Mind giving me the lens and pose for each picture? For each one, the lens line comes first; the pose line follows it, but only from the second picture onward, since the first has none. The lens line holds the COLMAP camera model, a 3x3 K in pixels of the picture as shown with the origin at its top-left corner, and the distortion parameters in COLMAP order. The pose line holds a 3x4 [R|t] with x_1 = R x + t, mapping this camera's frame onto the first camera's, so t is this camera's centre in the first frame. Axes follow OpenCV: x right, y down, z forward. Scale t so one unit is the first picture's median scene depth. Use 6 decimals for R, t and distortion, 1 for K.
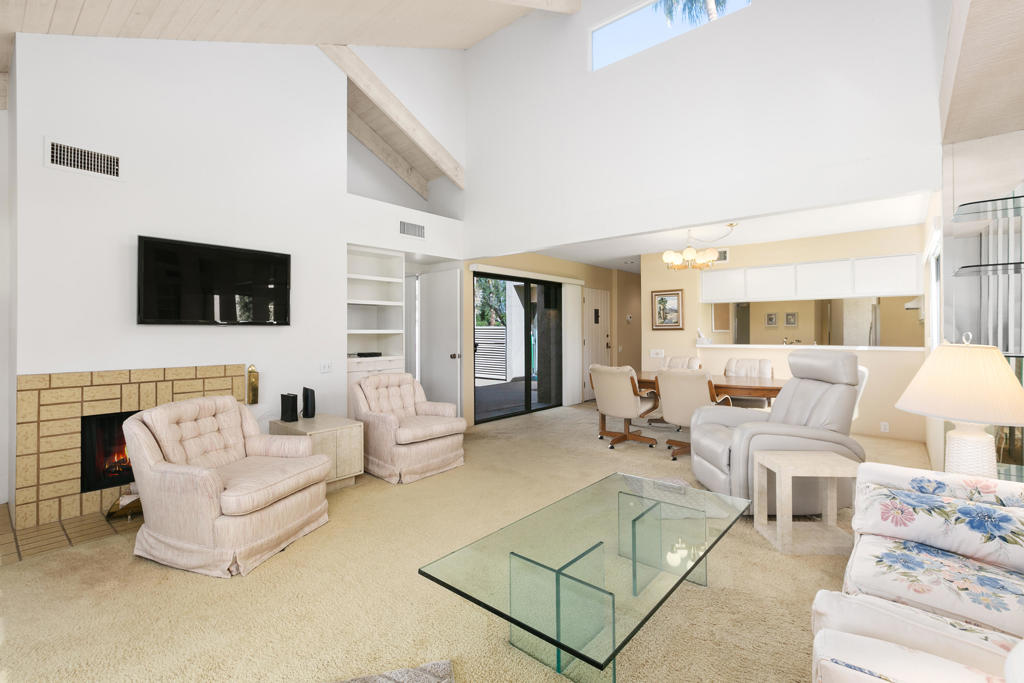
lens RADIAL K [[461.9, 0, 514.3], [0, 461.9, 336.4], [0, 0, 1]] dist [0.001122, 0.000018]
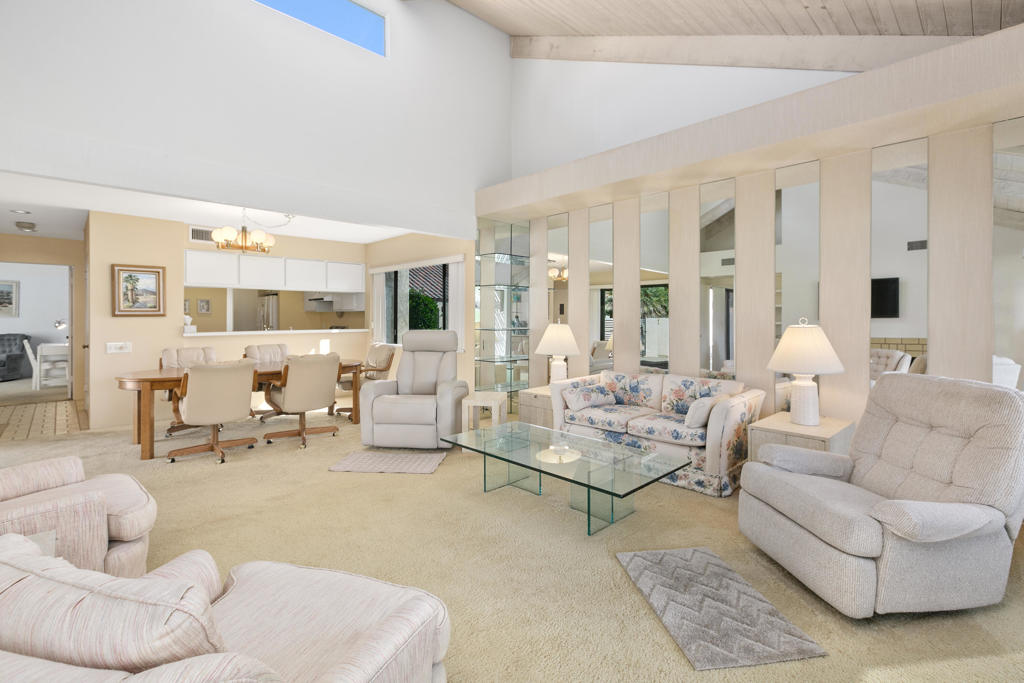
lens RADIAL K [[465.6, 0, 511.3], [0, 465.6, 317.5], [0, 0, 1]] dist [0.000042, -0.000024]
pose [[0.092767, -0.000226, 0.995688, -0.397248], [0.011064, 0.999938, -0.000803, -0.004489], [-0.995626, 0.011090, 0.092763, 0.299141]]
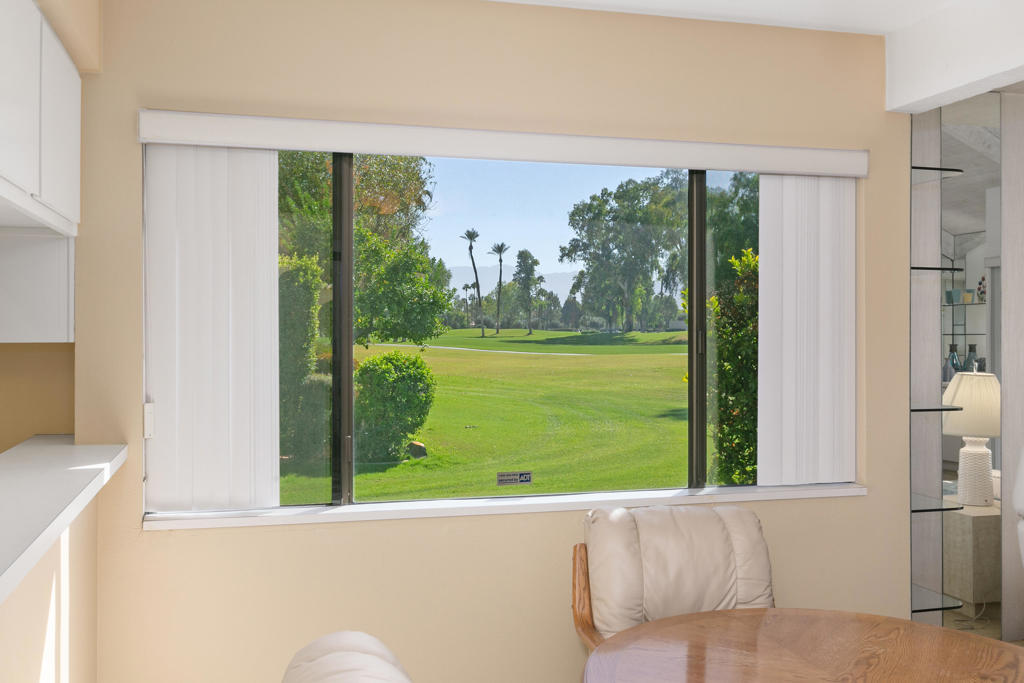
lens RADIAL K [[998.4, 0, 512.0], [0, 998.4, 341.5], [0, 0, 1]] dist [-0.003212, -0.000523]
pose [[-0.826123, -0.004525, 0.563471, 0.359280], [0.007505, 0.999791, 0.019031, -0.034816], [-0.563440, 0.019951, -0.825916, 1.054179]]
